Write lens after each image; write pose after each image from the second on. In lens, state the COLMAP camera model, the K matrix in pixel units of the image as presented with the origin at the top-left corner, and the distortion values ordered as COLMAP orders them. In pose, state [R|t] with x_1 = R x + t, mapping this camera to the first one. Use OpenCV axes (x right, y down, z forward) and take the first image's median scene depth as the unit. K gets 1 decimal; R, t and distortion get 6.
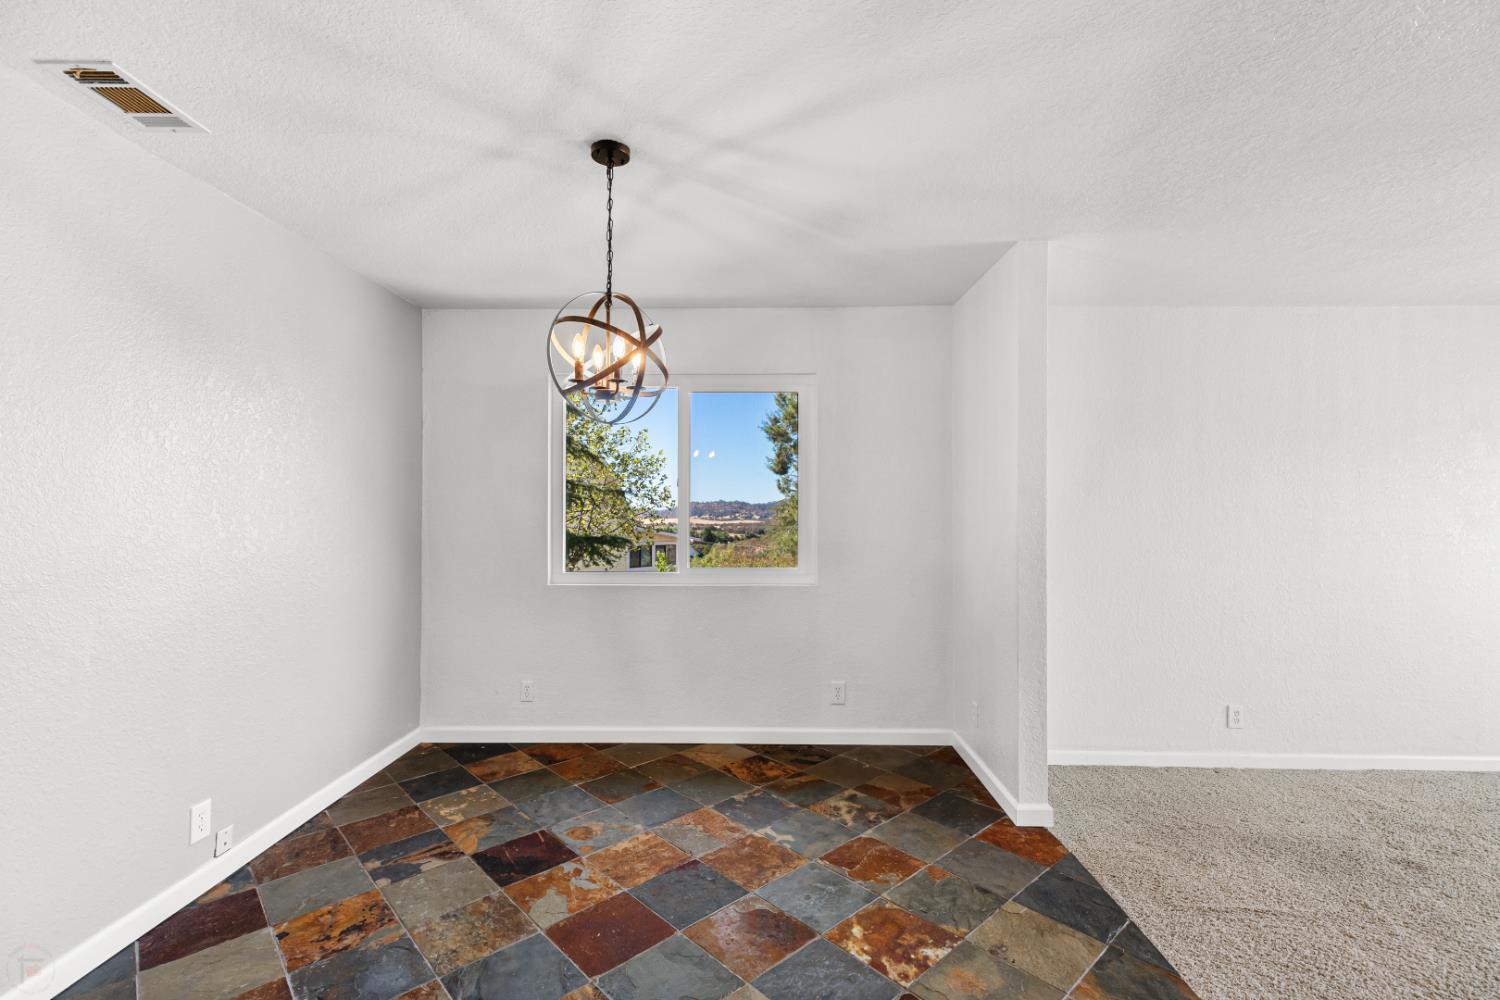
lens RADIAL K [[674.0, 0, 747.0], [0, 674.0, 504.1], [0, 0, 1]] dist [0.007883, -0.000812]
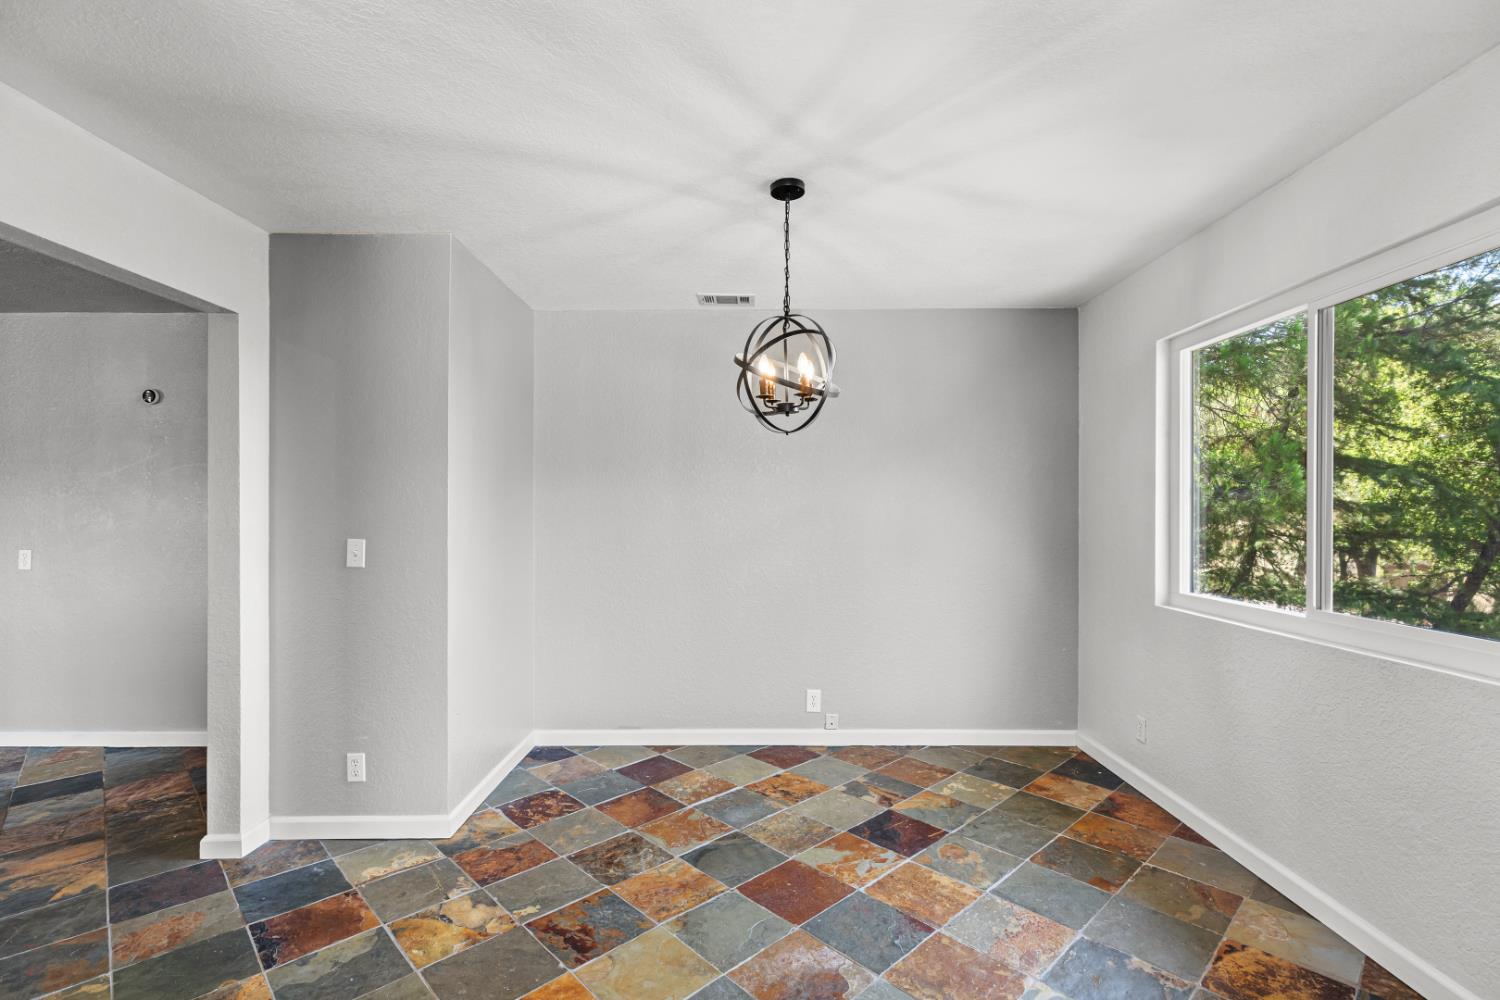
lens RADIAL K [[674.0, 0, 747.0], [0, 674.0, 504.1], [0, 0, 1]] dist [0.007883, -0.000812]
pose [[0.005356, -0.013474, -0.999895, 0.769520], [0.005735, 0.999893, -0.013444, 0.013389], [0.999969, -0.005662, 0.005433, 0.776475]]
